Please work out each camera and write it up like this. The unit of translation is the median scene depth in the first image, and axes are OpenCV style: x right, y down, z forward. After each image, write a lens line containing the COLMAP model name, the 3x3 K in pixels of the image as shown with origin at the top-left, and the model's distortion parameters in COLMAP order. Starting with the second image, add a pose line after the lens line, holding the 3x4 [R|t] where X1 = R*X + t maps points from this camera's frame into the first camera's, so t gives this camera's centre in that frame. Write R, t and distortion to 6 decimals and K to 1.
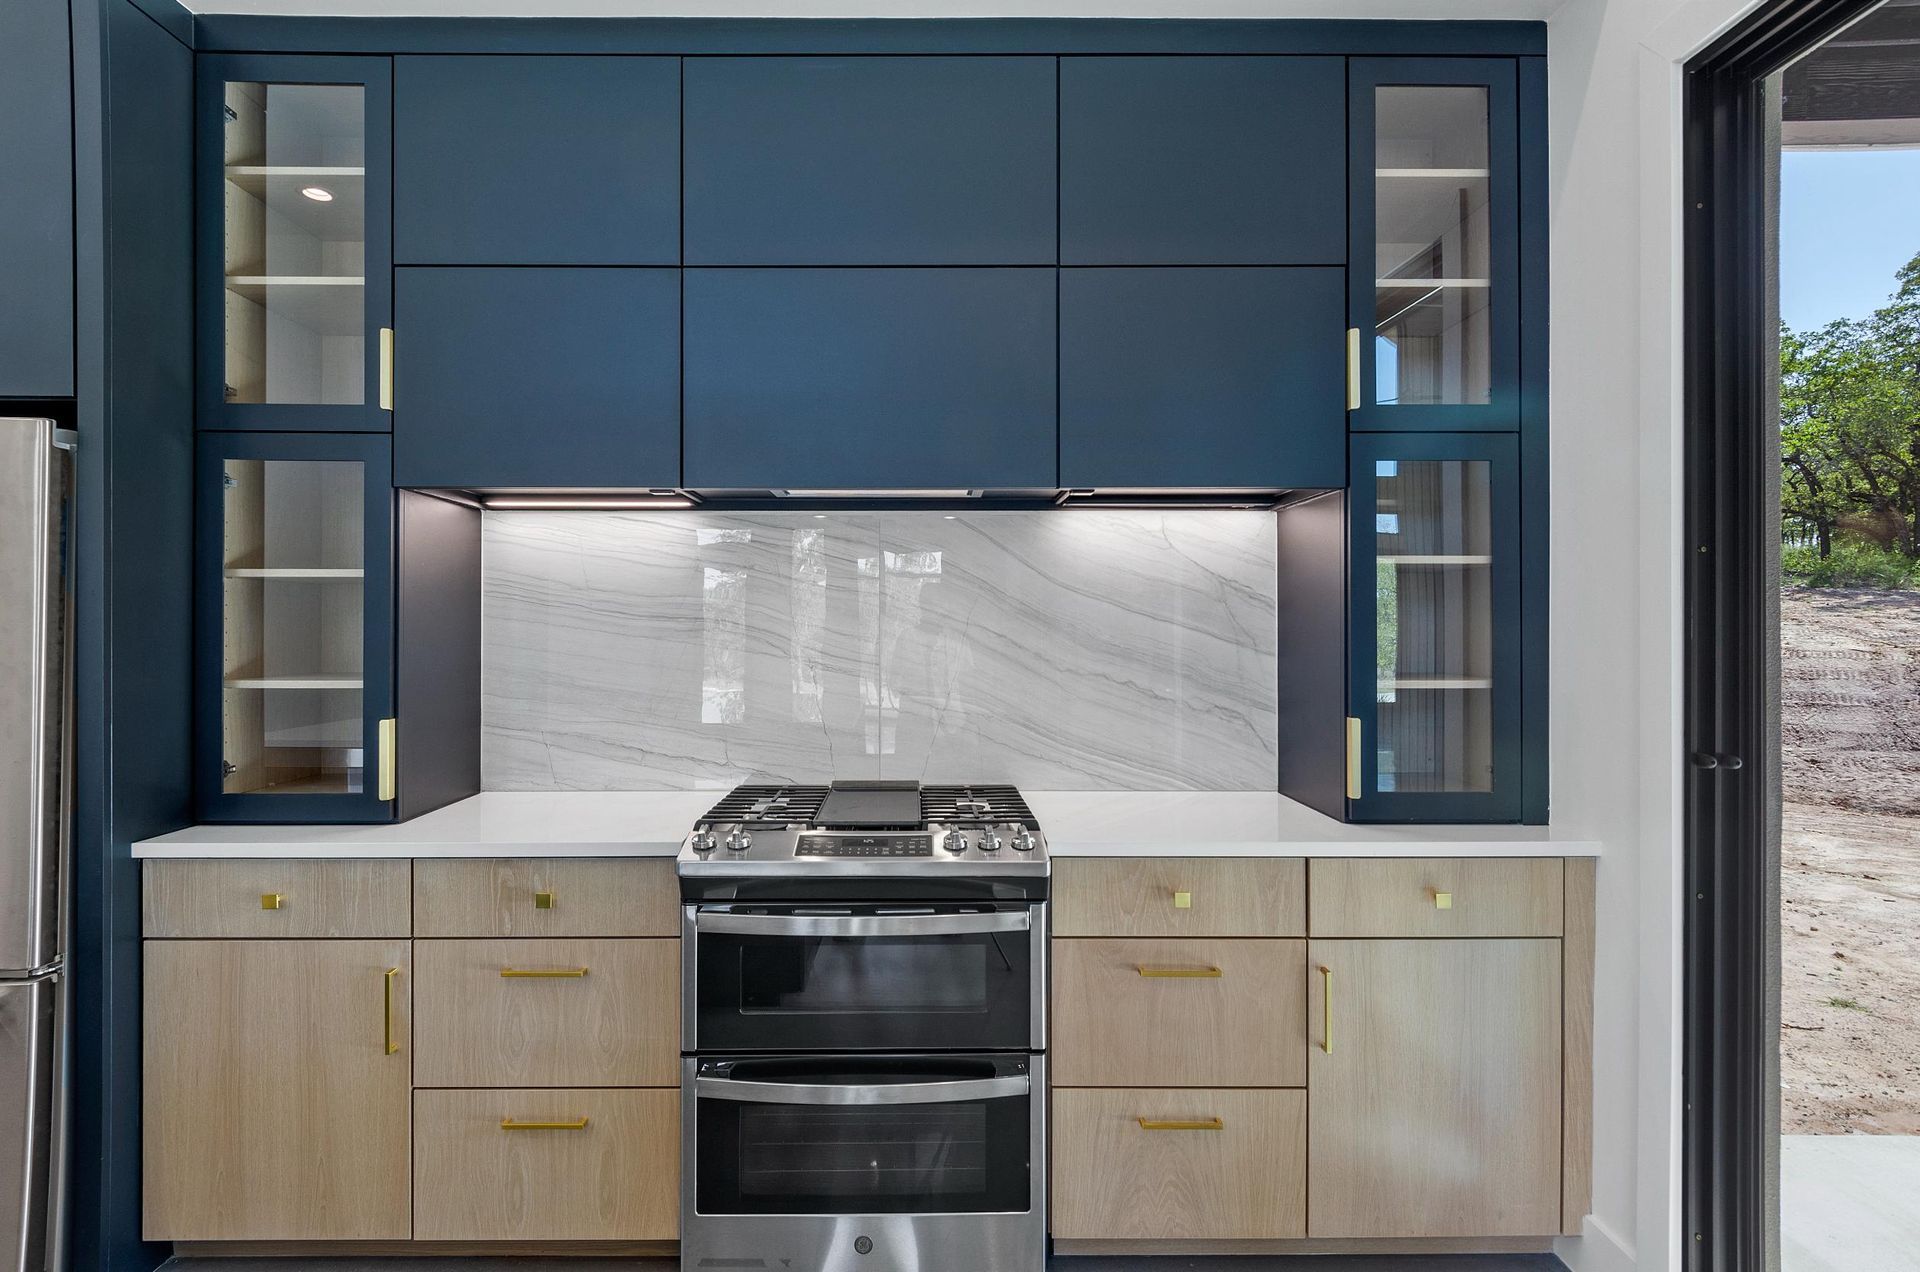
lens RADIAL K [[1028.6, 0, 930.5], [0, 1028.6, 629.3], [0, 0, 1]] dist [0.000763, -0.000717]
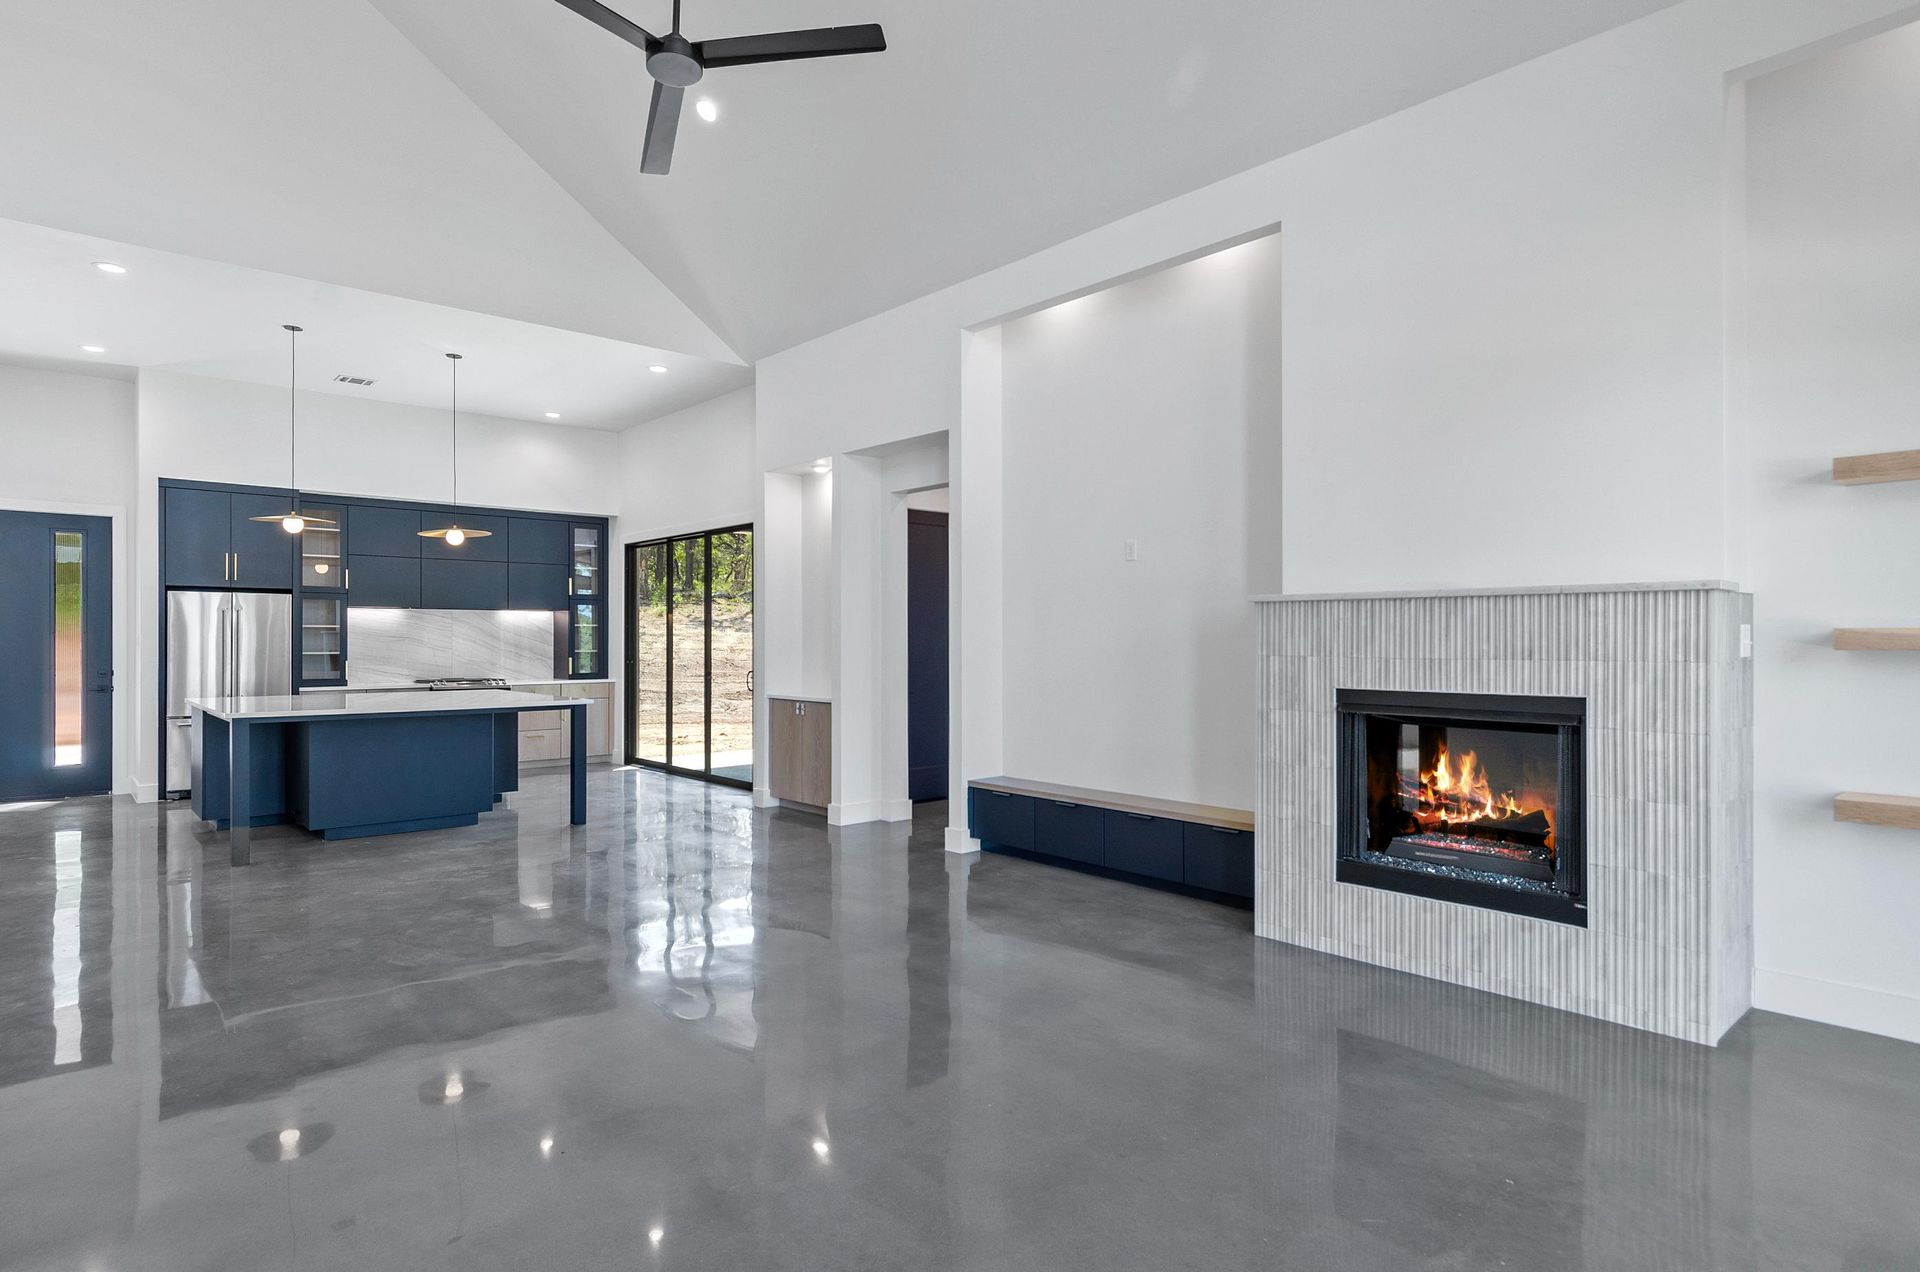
lens RADIAL K [[1028.6, 0, 930.5], [0, 1028.6, 629.3], [0, 0, 1]] dist [0.000763, -0.000717]
pose [[0.763218, 0.007096, 0.646102, -1.302066], [0.001224, 0.999922, -0.012427, 0.013166], [-0.646139, 0.010276, 0.763150, -3.466639]]
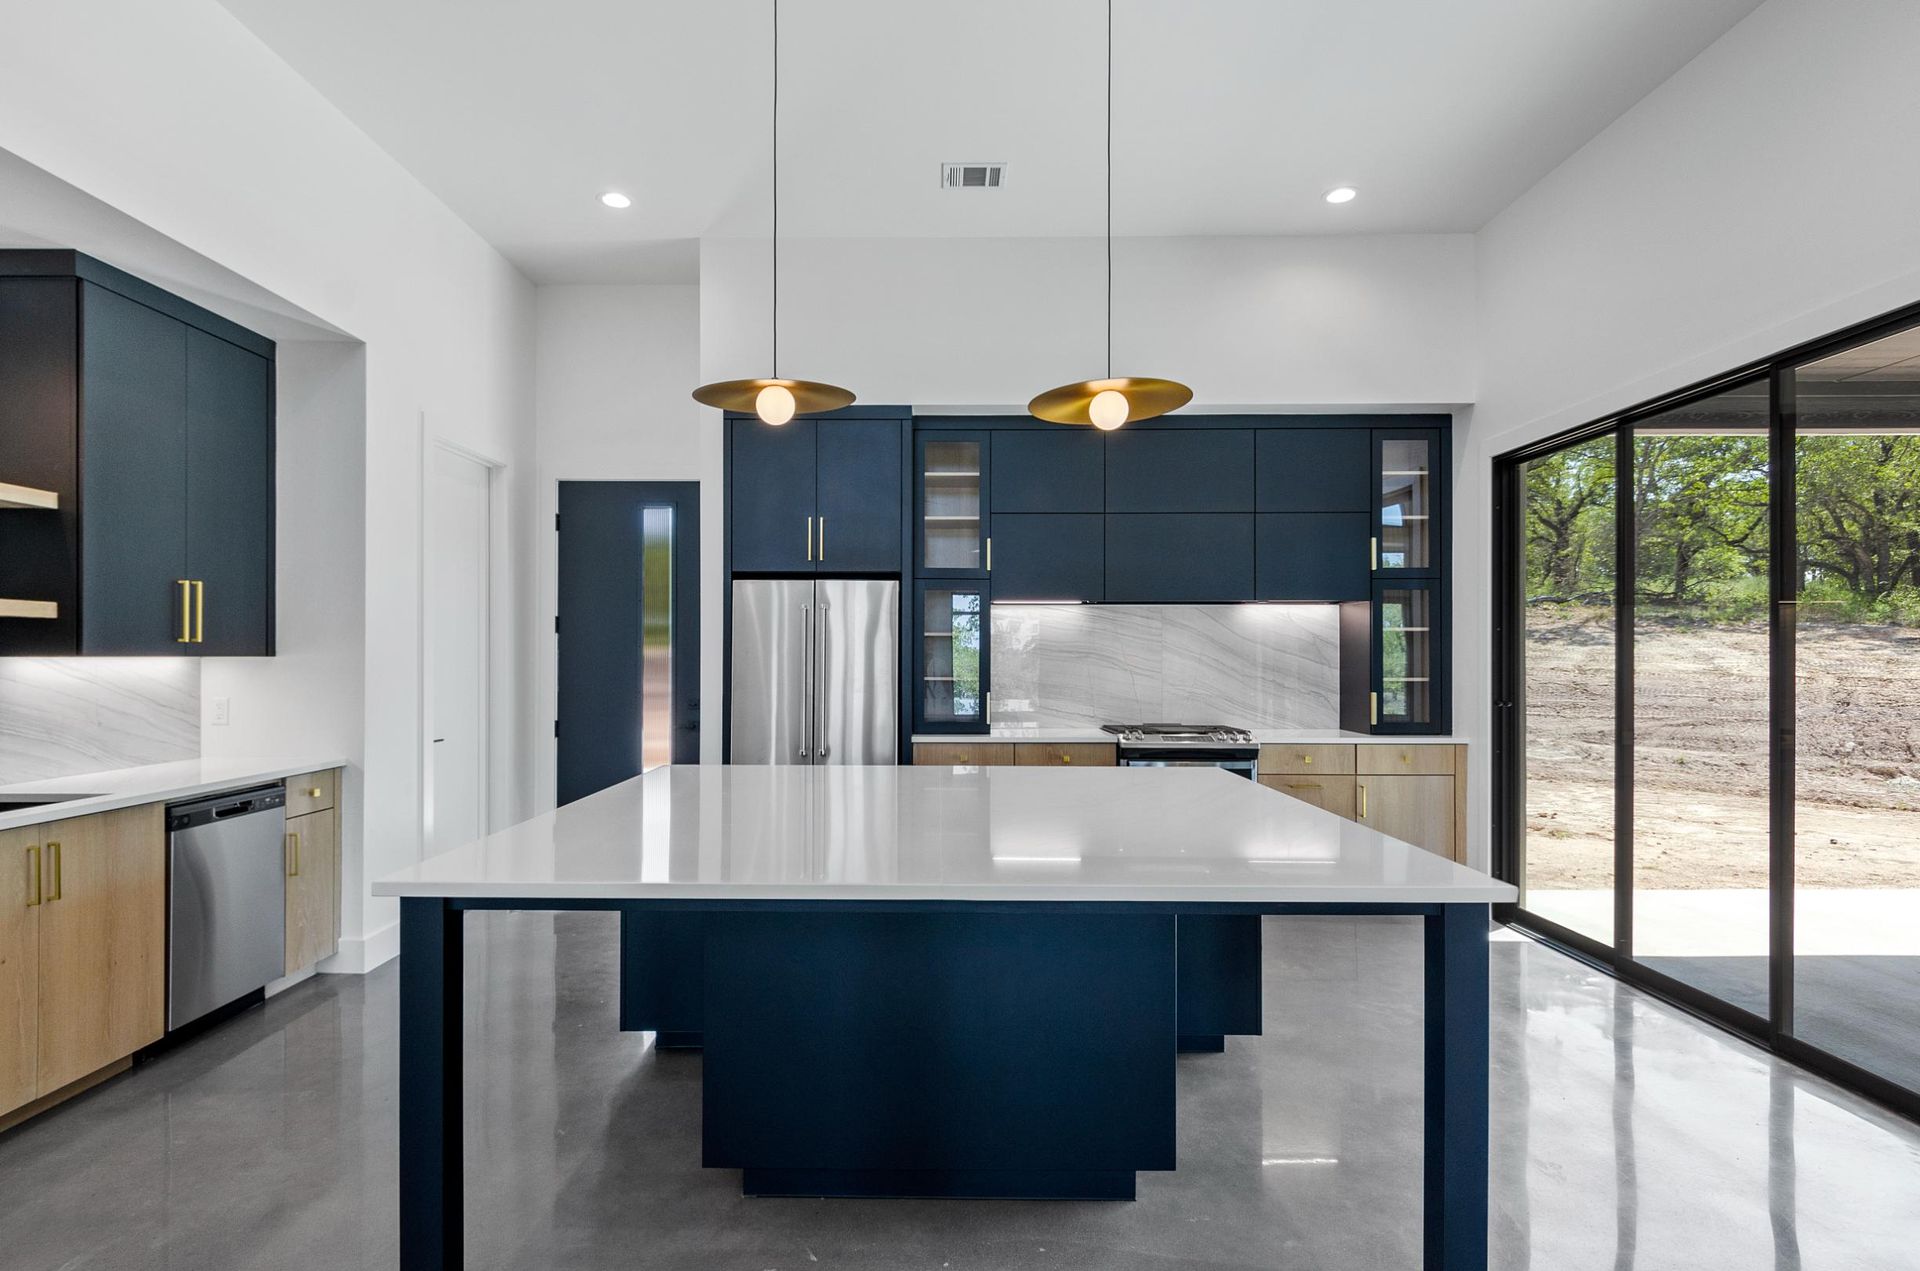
lens RADIAL K [[904.1, 0, 960.3], [0, 904.1, 651.5], [0, 0, 1]] dist [0.001448, 0.000300]
pose [[0.999517, 0.002450, -0.030971, -0.481889], [-0.002618, 0.999982, -0.005391, 0.000502], [0.030957, 0.005469, 0.999506, -1.127995]]
